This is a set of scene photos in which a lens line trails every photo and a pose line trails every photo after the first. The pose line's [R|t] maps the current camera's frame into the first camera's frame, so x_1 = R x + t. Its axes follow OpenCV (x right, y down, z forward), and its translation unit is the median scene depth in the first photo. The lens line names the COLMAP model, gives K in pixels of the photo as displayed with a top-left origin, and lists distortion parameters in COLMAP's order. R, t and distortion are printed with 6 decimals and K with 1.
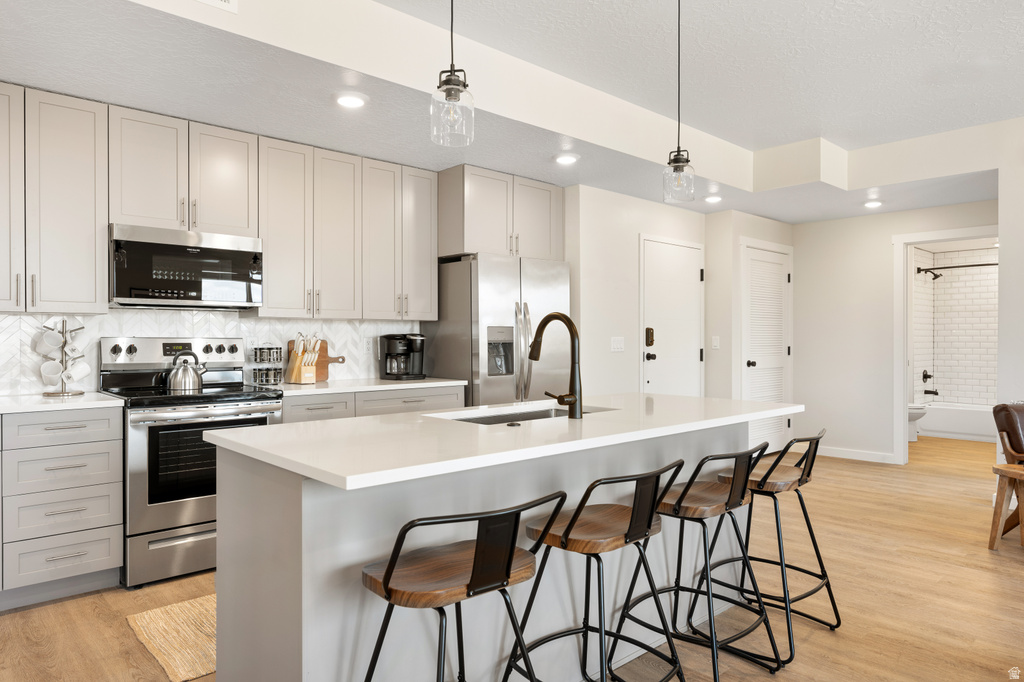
lens RADIAL K [[656.6, 0, 510.2], [0, 656.6, 340.5], [0, 0, 1]] dist [0.002227, -0.000090]
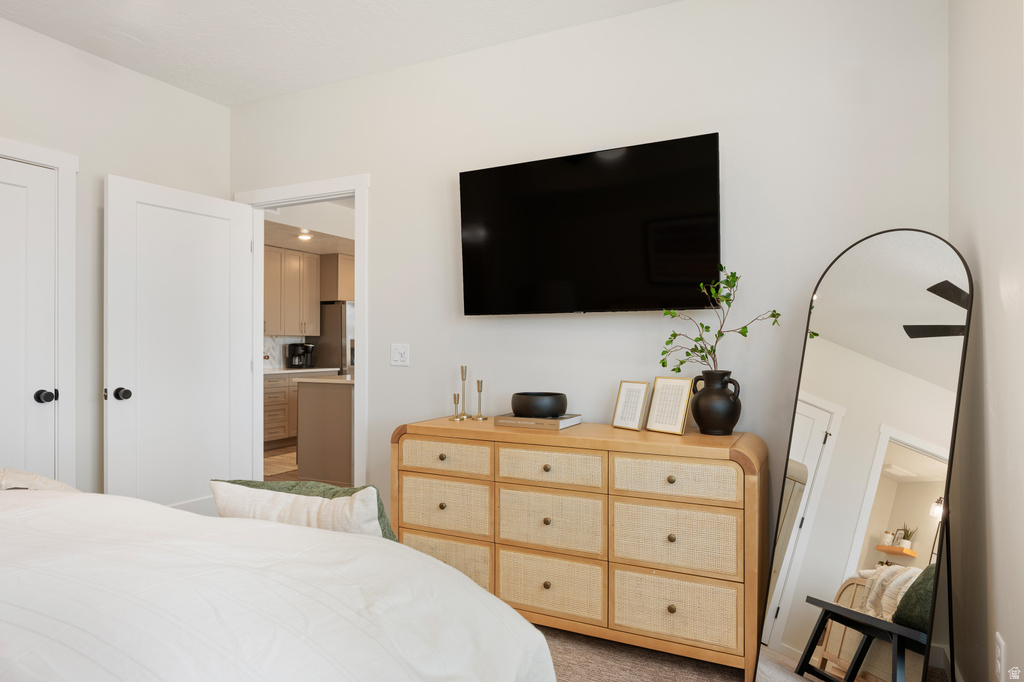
lens RADIAL K [[656.6, 0, 514.4], [0, 656.6, 343.2], [0, 0, 1]] dist [0.002227, -0.000090]
pose [[0.937000, 0.000435, 0.349328, -0.243006], [-0.000209, 1.000000, -0.000687, -0.008520], [-0.349329, 0.000570, 0.937000, -0.903772]]
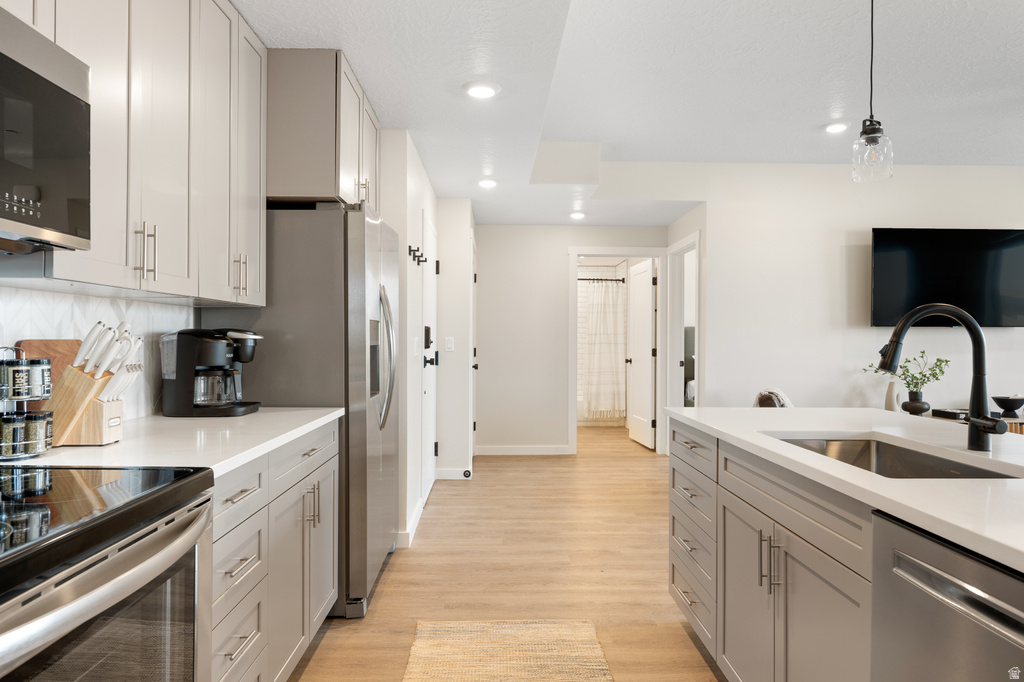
lens RADIAL K [[656.6, 0, 509.0], [0, 656.6, 340.8], [0, 0, 1]] dist [0.002227, -0.000090]
pose [[0.659277, 0.002902, 0.751895, -0.403809], [-0.003711, 0.999993, -0.000605, -0.000845], [-0.751891, -0.002391, 0.659283, 0.463143]]
